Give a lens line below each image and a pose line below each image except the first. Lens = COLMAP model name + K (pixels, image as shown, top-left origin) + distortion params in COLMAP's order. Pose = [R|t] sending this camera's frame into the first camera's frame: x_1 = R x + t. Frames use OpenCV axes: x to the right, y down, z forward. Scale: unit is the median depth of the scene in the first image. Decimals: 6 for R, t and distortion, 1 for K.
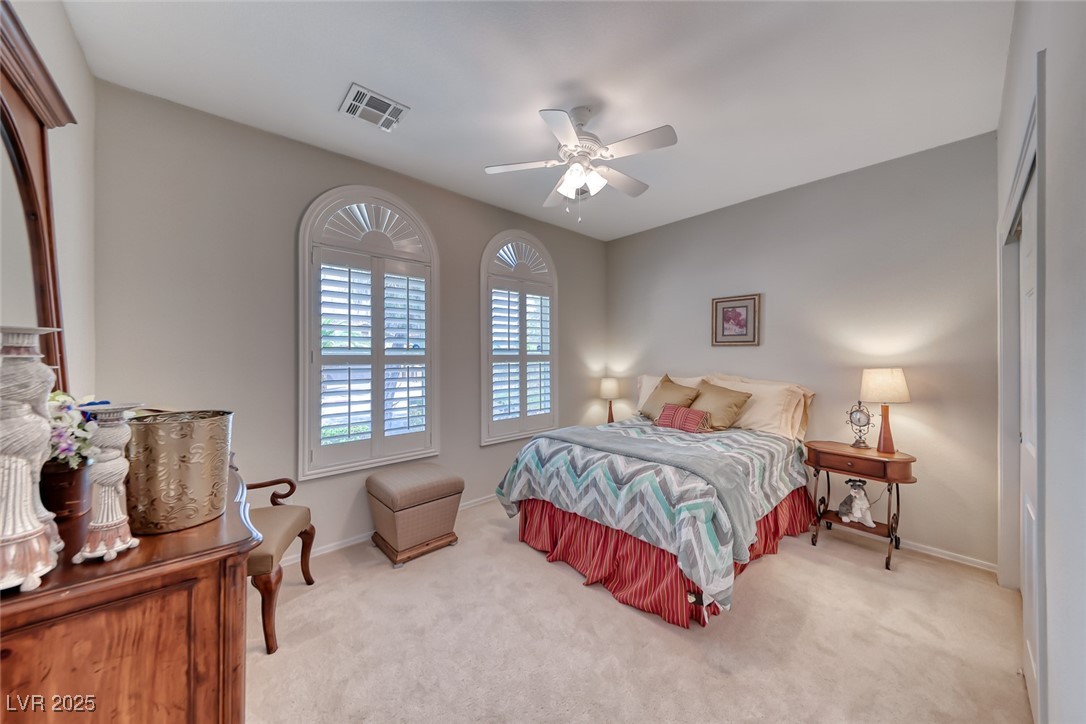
lens RADIAL K [[316.3, 0, 542.5], [0, 316.3, 347.2], [0, 0, 1]] dist [-0.000092, 0.000000]
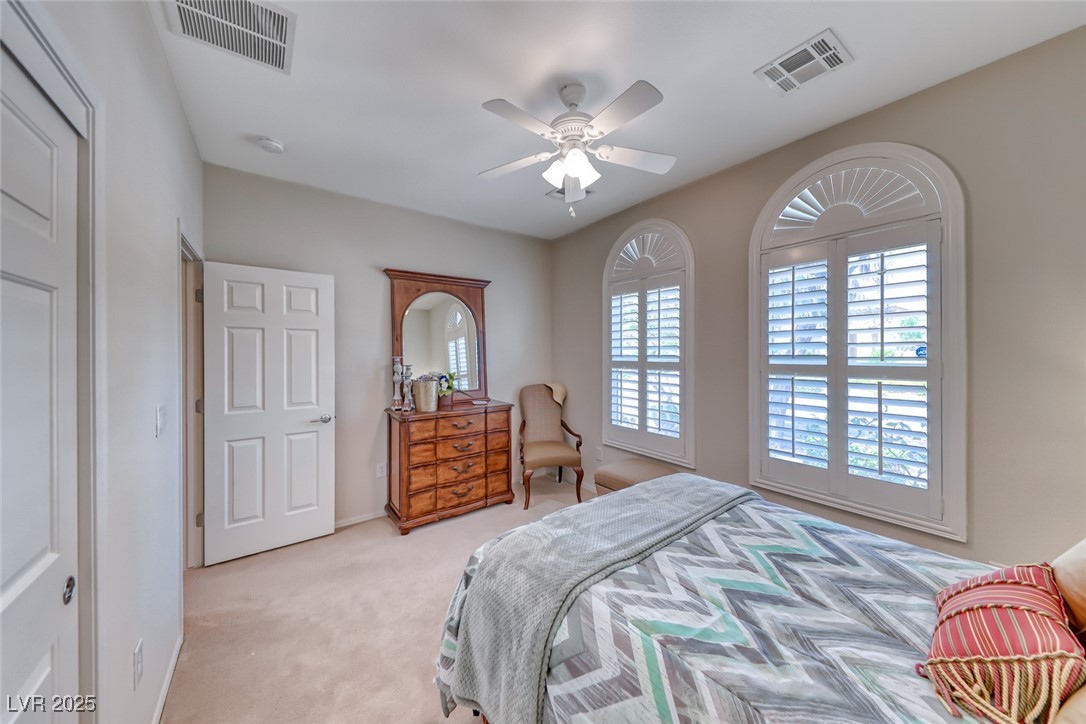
lens RADIAL K [[373.1, 0, 543.0], [0, 373.1, 362.0], [0, 0, 1]] dist [0.000550, 0.000047]
pose [[-0.028555, 0.009369, -0.999548, 0.675728], [0.005331, 0.999943, 0.009221, 0.009470], [0.999578, -0.005065, -0.028604, 0.506326]]
